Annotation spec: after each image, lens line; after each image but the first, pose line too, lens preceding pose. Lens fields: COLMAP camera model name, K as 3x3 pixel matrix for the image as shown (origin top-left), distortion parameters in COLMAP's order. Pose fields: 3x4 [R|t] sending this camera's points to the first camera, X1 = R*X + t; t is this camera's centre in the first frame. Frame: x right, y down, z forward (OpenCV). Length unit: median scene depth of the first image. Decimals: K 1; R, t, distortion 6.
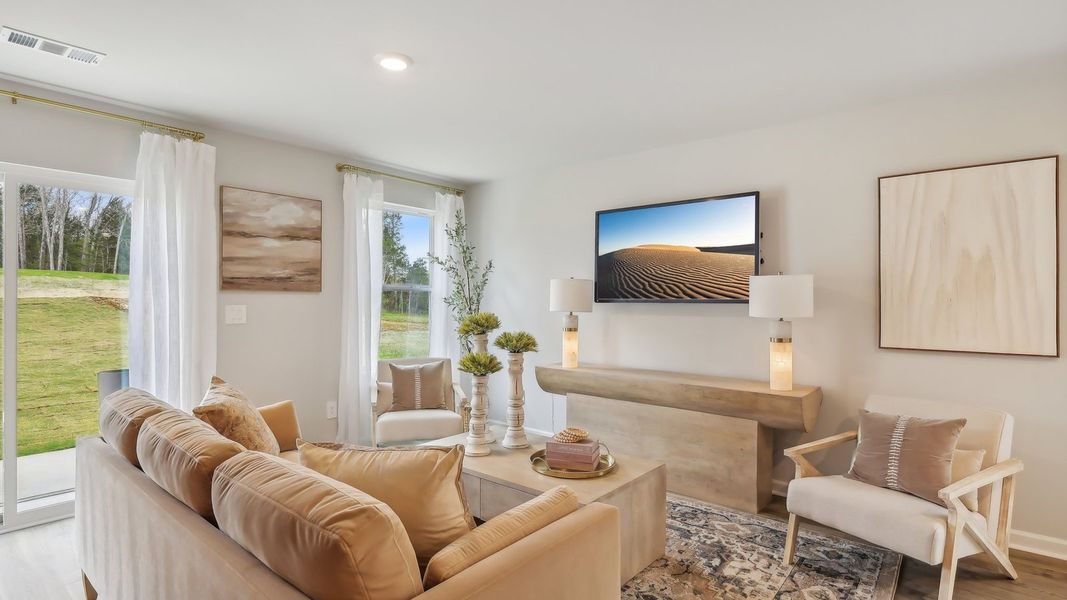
lens RADIAL K [[520.2, 0, 533.5], [0, 520.2, 300.0], [0, 0, 1]] dist [0.001763, 0.000288]
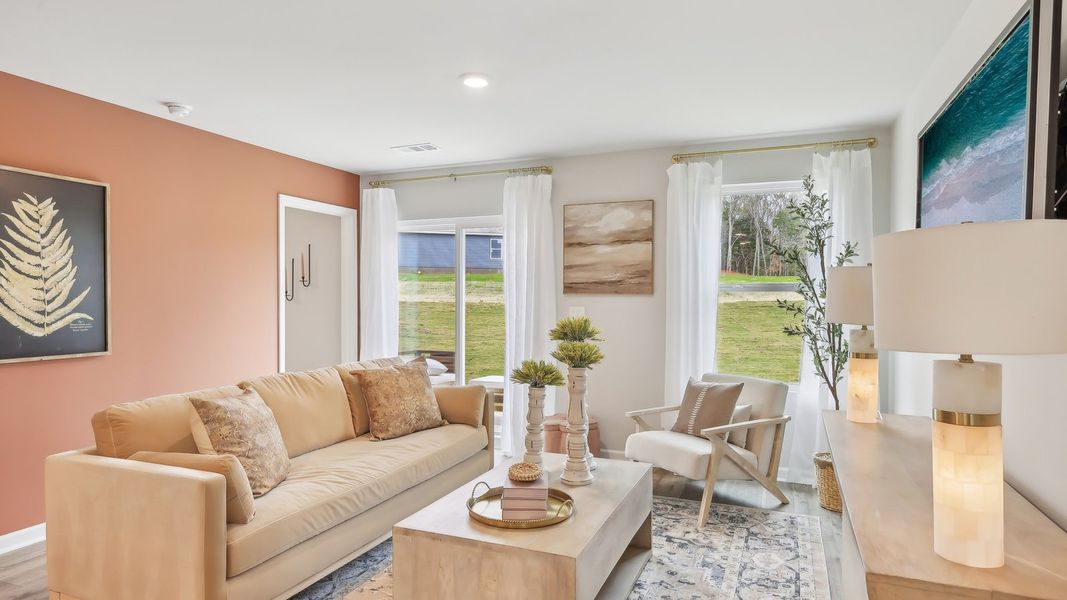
lens RADIAL K [[602.5, 0, 533.5], [0, 602.5, 300.0], [0, 0, 1]] dist [-0.000899, -0.000192]
pose [[0.302597, -0.001945, -0.953117, 0.631105], [-0.003979, 0.999987, -0.003303, -0.000217], [0.953110, 0.004792, 0.302585, 0.483337]]
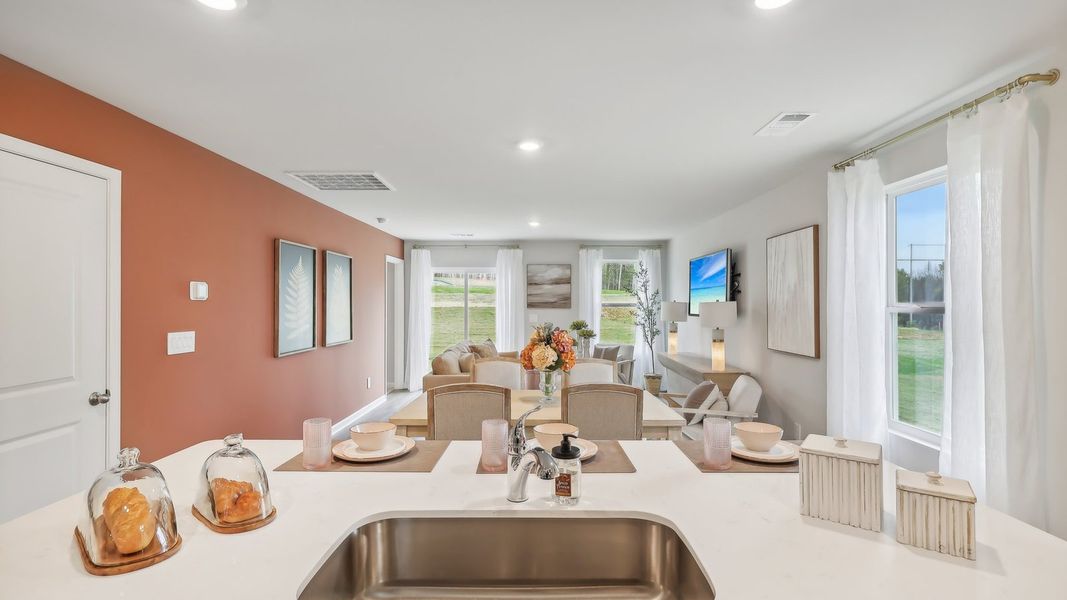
lens RADIAL K [[481.4, 0, 533.5], [0, 481.4, 300.0], [0, 0, 1]] dist [0.002963, 0.000360]
pose [[0.635196, -0.007982, -0.772310, 1.052695], [-0.000202, 0.999945, -0.010501, -0.030439], [0.772351, 0.006826, 0.635159, -0.360958]]
